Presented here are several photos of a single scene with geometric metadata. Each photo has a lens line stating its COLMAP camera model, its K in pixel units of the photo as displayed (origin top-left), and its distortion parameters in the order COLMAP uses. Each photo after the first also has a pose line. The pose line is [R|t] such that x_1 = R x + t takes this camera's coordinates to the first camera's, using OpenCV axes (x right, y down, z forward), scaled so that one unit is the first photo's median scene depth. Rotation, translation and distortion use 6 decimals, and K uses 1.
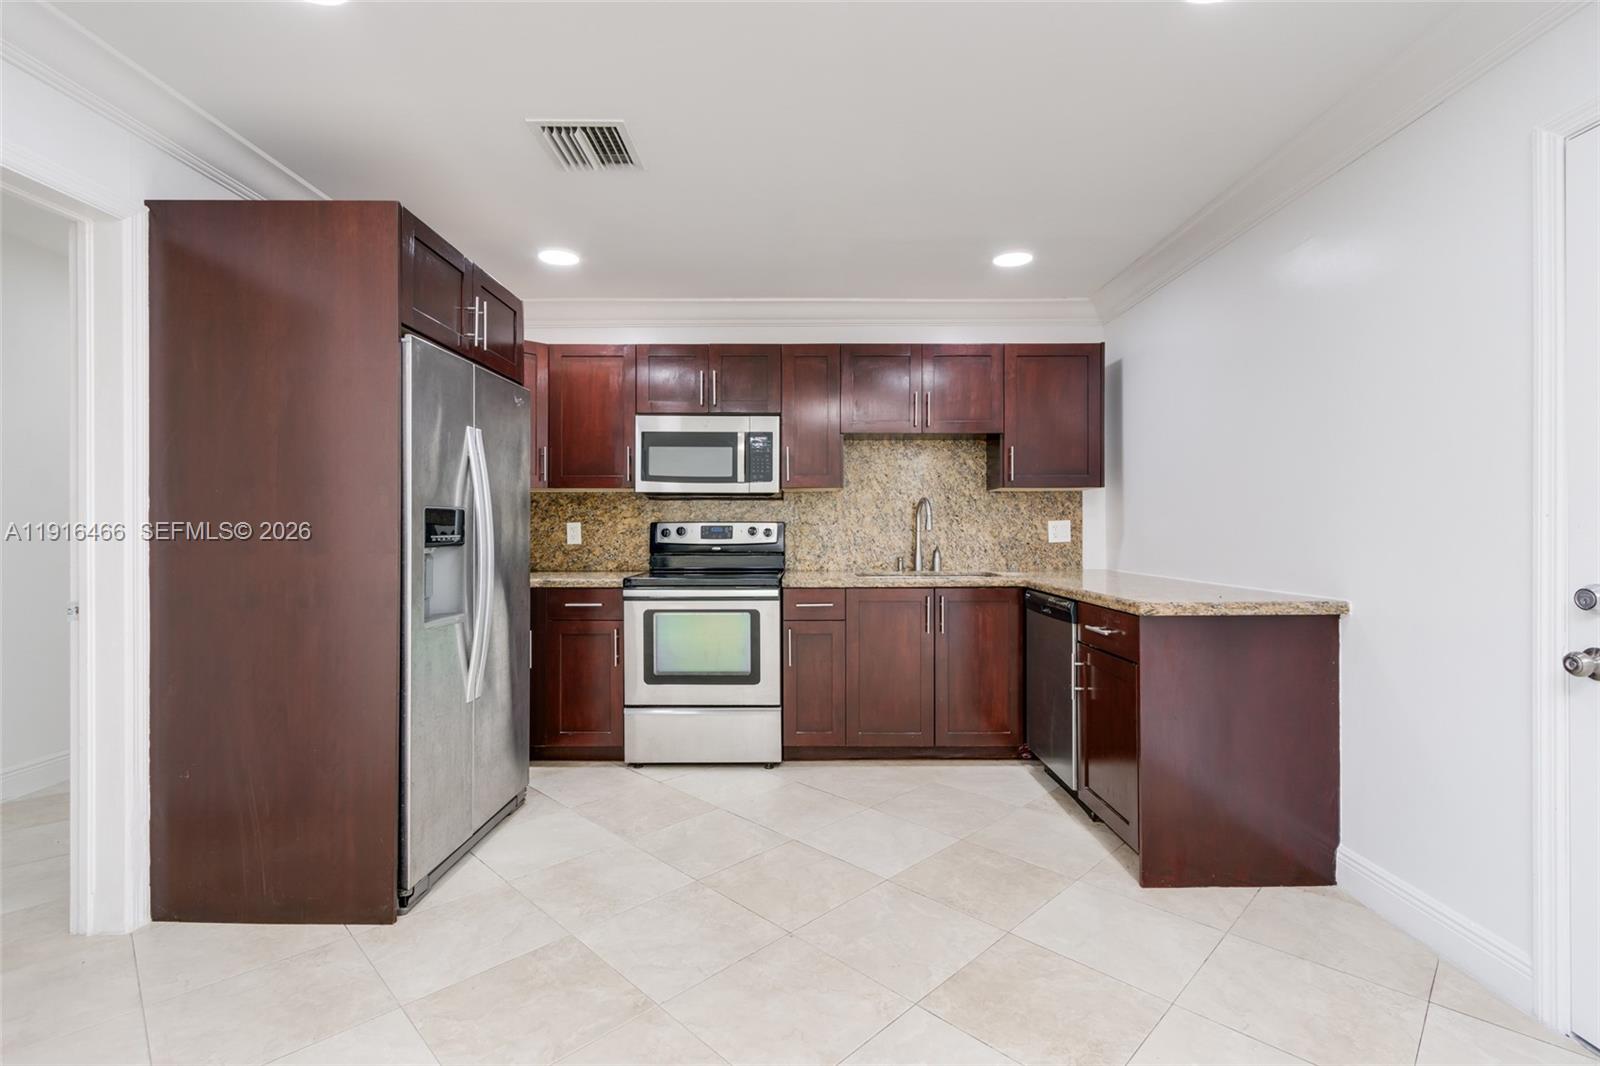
lens RADIAL K [[733.5, 0, 805.8], [0, 733.5, 528.1], [0, 0, 1]] dist [0.002459, 0.000518]
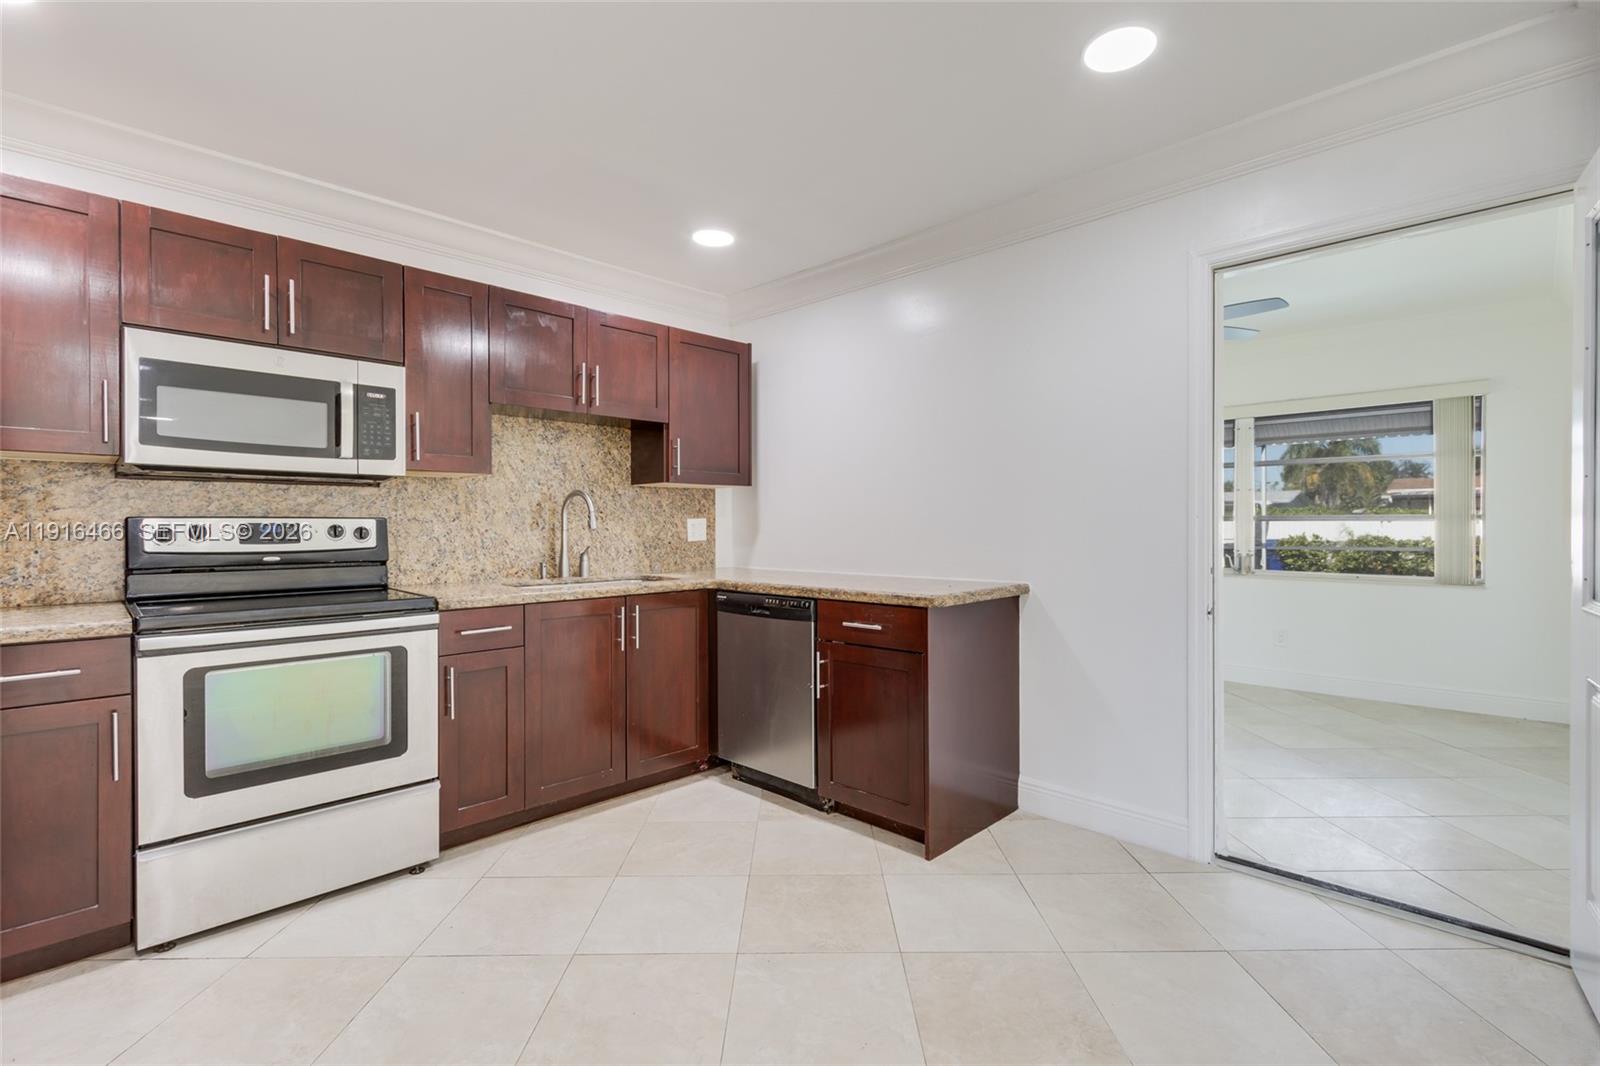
lens RADIAL K [[733.5, 0, 807.4], [0, 733.5, 527.5], [0, 0, 1]] dist [0.002459, 0.000518]
pose [[0.702135, -0.001959, 0.712042, -0.264909], [0.000631, 0.999998, 0.002130, -0.000535], [-0.712044, -0.001046, 0.702134, 0.230184]]
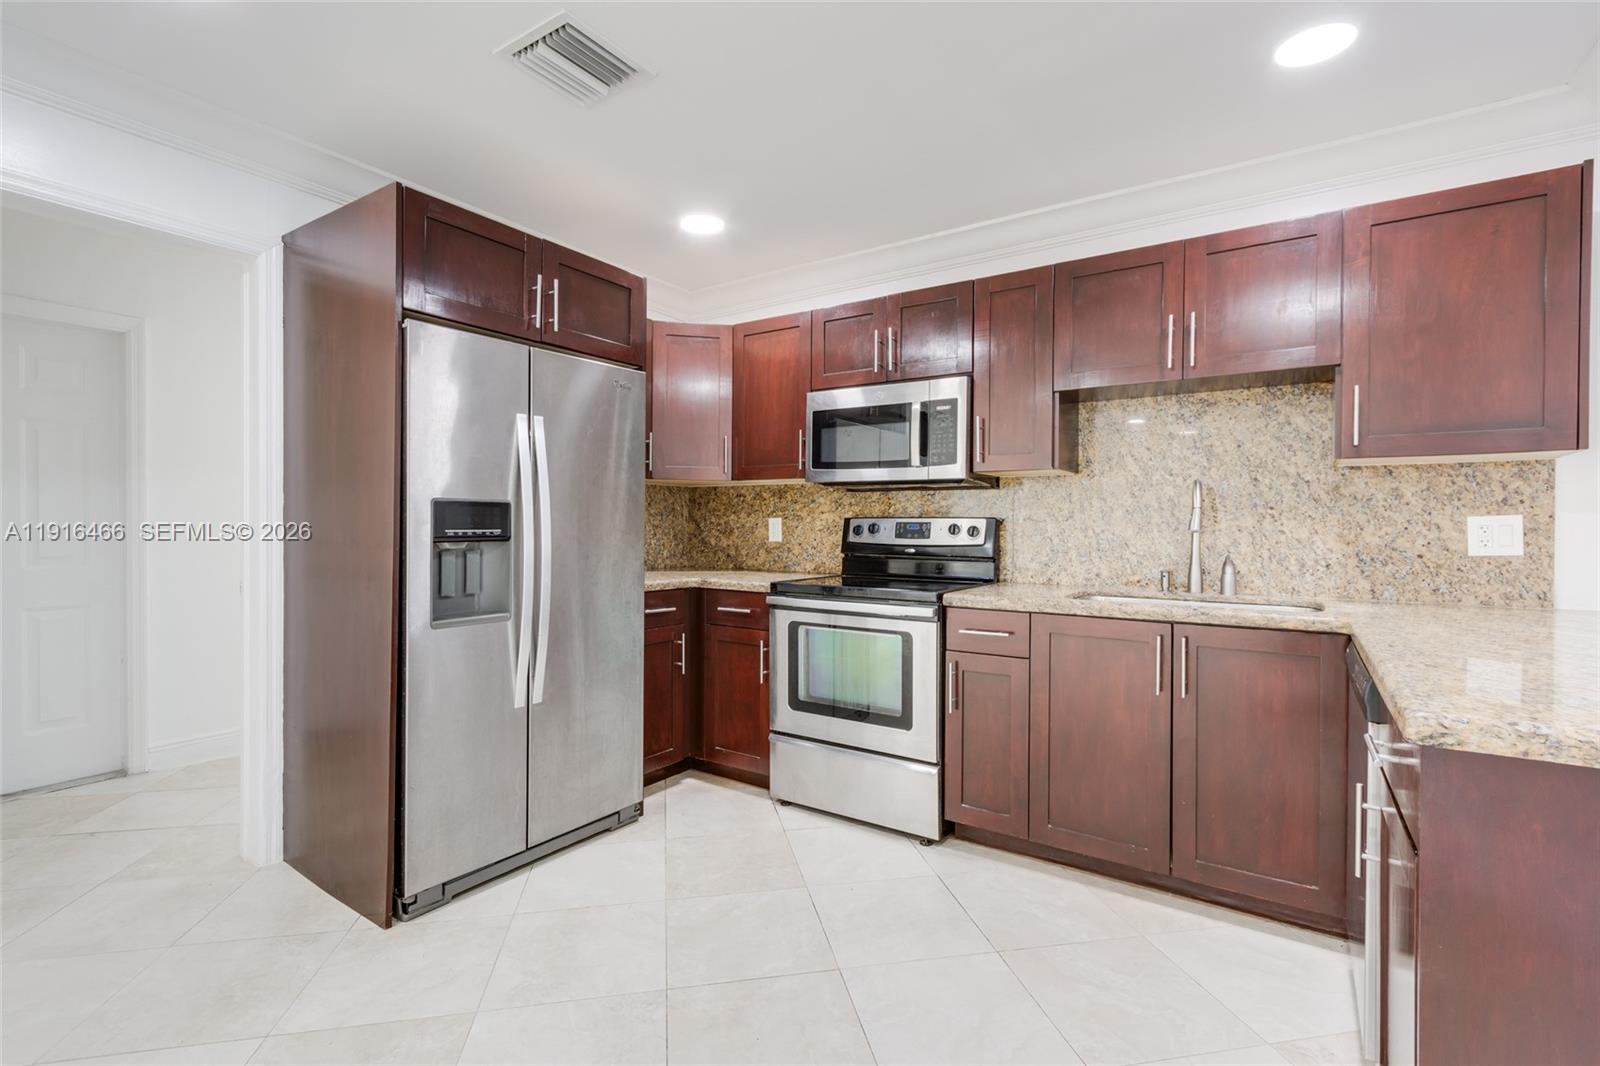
lens RADIAL K [[733.5, 0, 804.4], [0, 733.5, 528.2], [0, 0, 1]] dist [0.002459, 0.000518]
pose [[0.828935, 0.009305, -0.559267, 0.245354], [-0.007438, 0.999957, 0.005613, -0.000340], [0.559295, -0.000493, 0.828968, 0.284681]]
